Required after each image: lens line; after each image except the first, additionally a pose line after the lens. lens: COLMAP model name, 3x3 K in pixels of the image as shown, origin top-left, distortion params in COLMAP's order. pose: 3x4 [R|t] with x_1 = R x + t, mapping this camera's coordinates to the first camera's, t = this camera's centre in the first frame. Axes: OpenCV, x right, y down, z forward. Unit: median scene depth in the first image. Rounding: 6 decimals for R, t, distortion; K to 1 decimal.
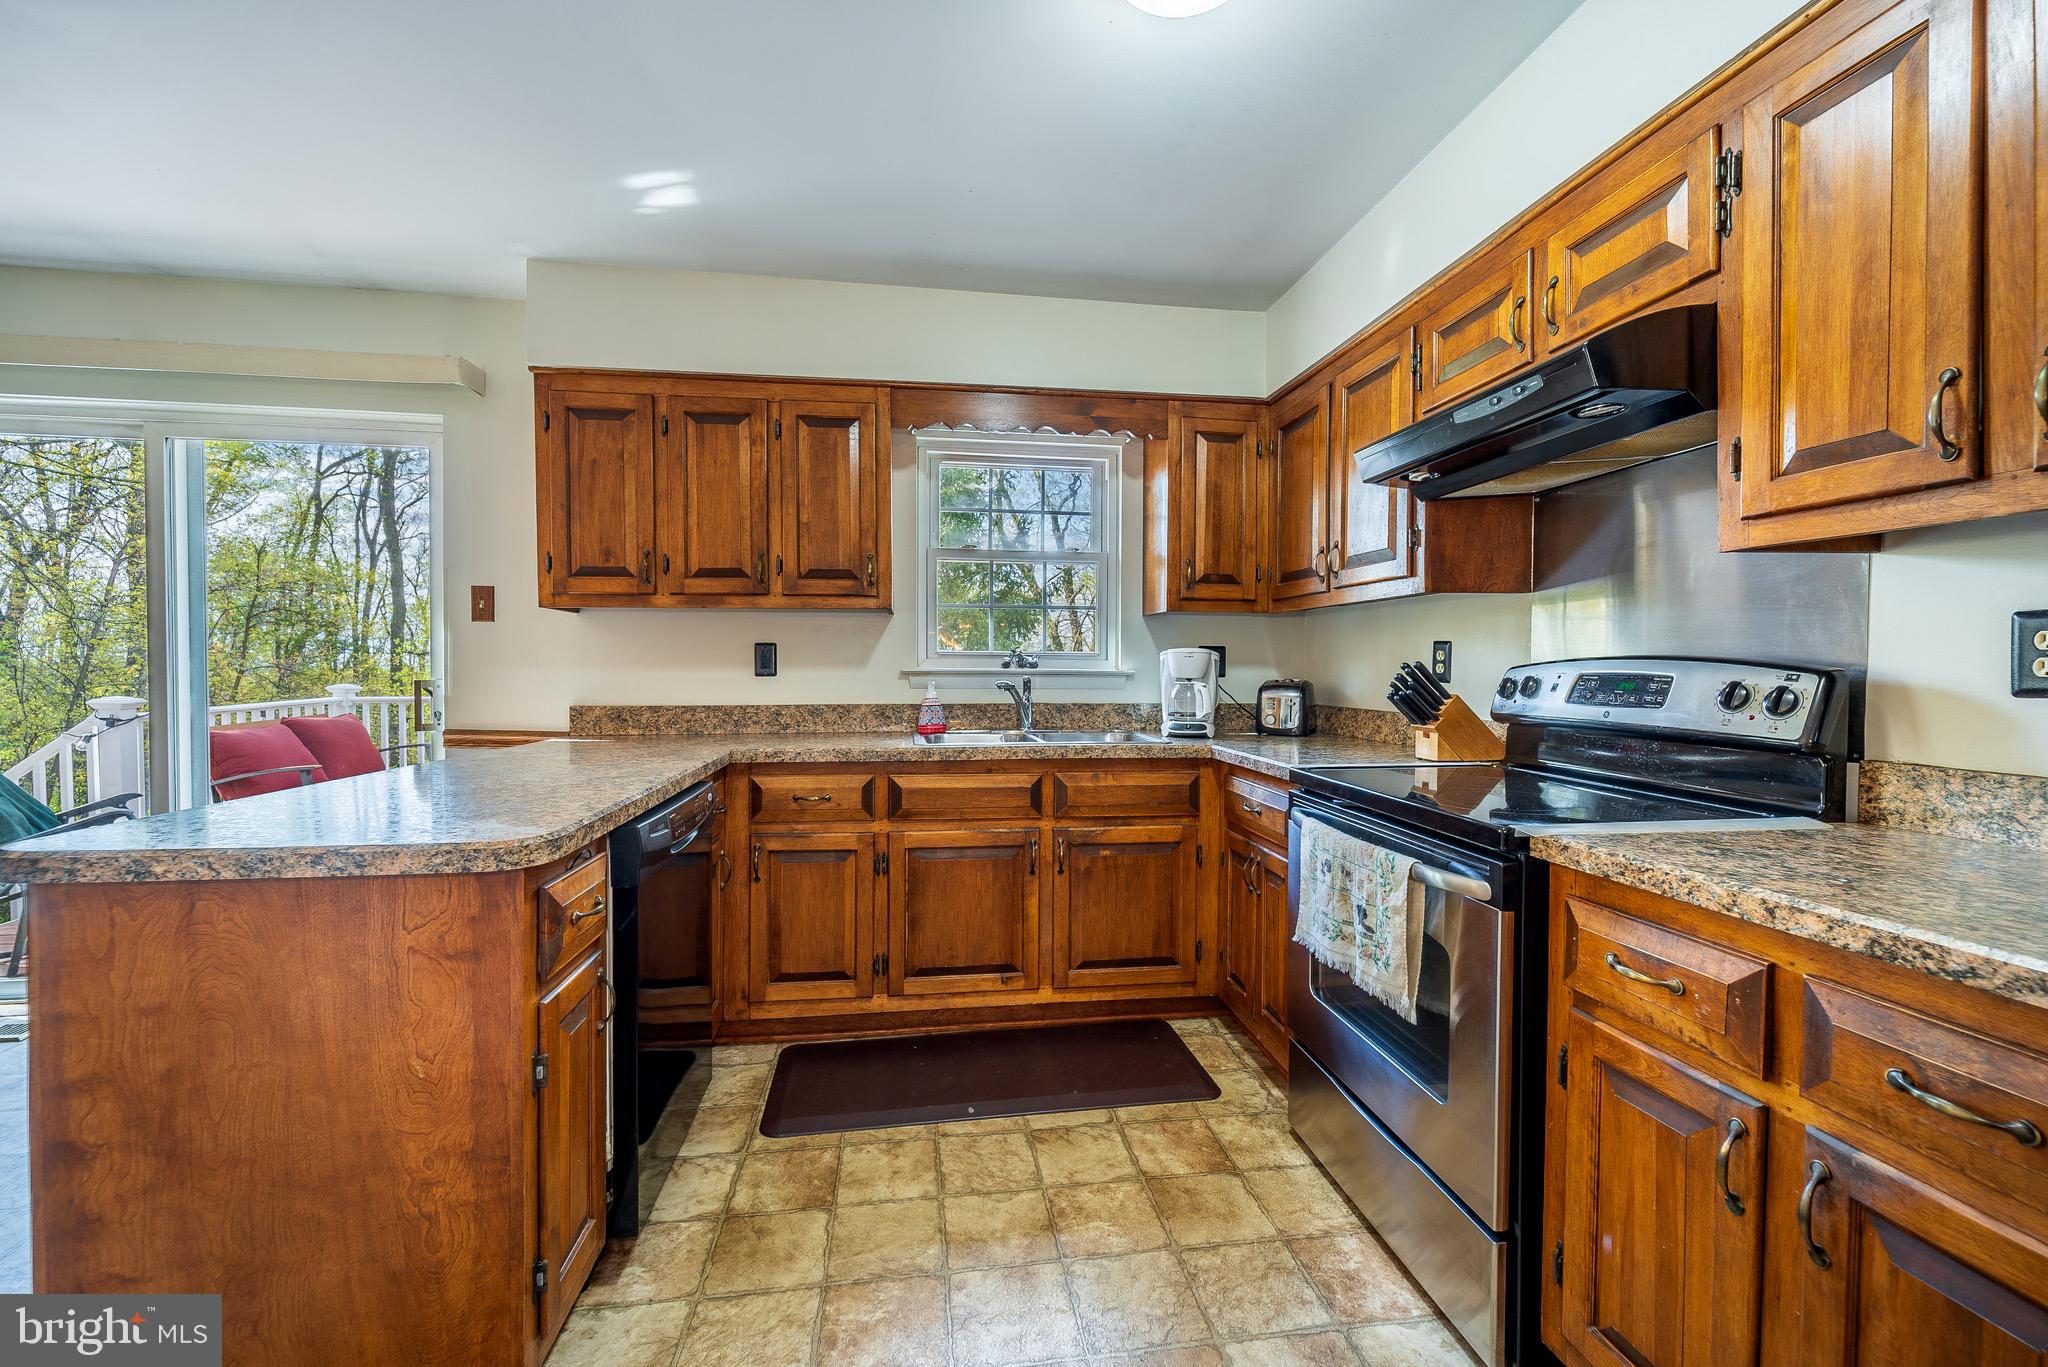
lens RADIAL K [[831.9, 0, 1029.7], [0, 831.9, 682.9], [0, 0, 1]] dist [0.007912, -0.004581]
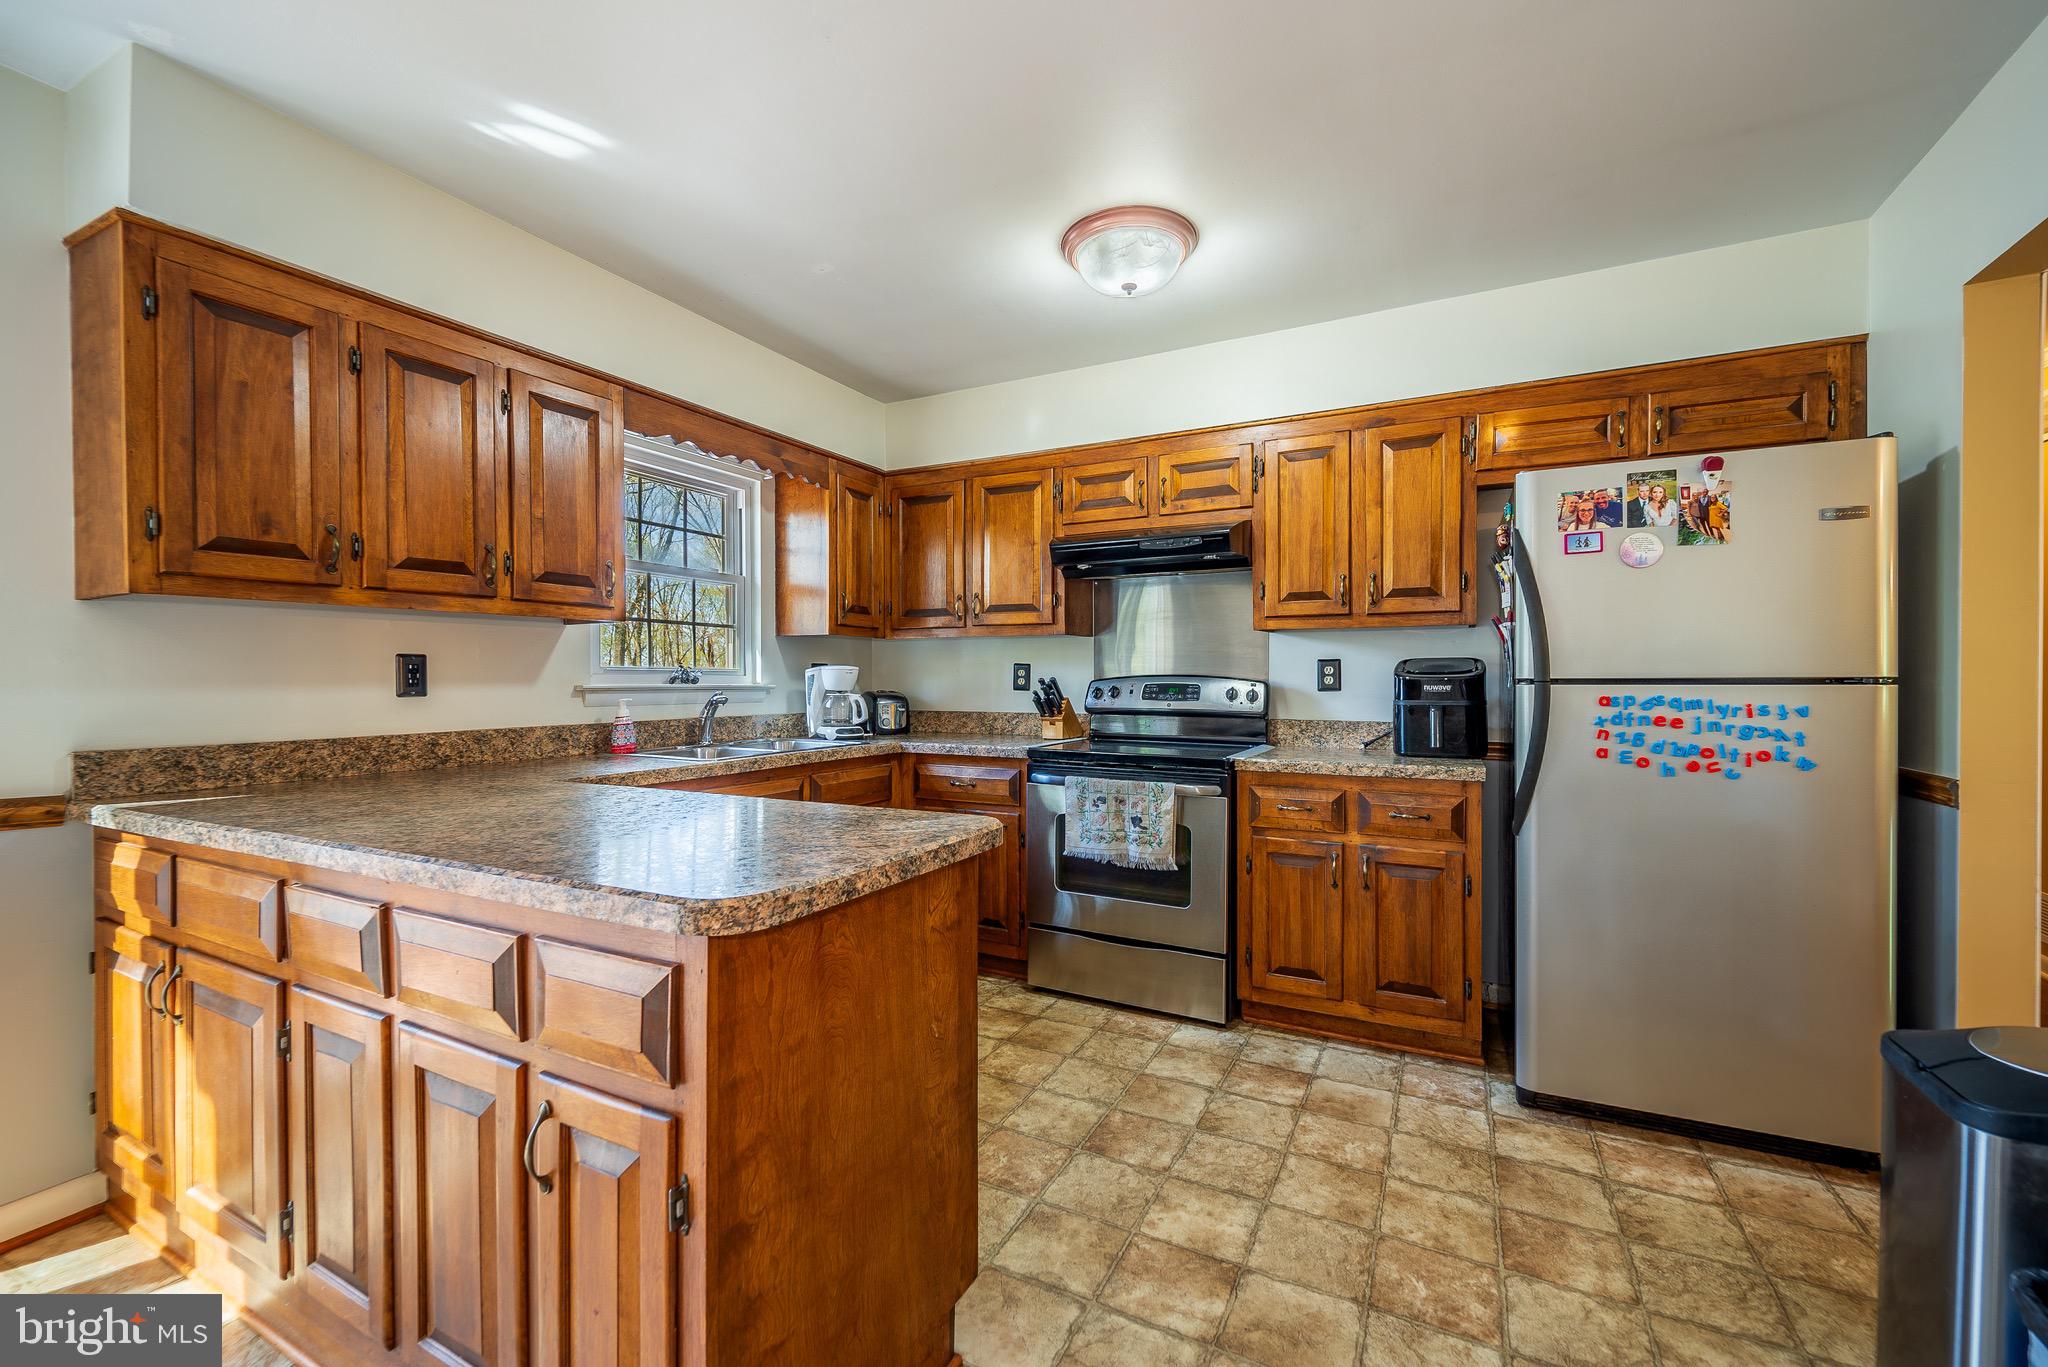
lens RADIAL K [[831.9, 0, 1029.7], [0, 831.9, 682.9], [0, 0, 1]] dist [0.007912, -0.004581]
pose [[0.584726, -0.007746, 0.811194, -0.745513], [0.018952, 0.999812, -0.004114, -0.008334], [-0.811009, 0.017779, 0.584763, 0.093242]]
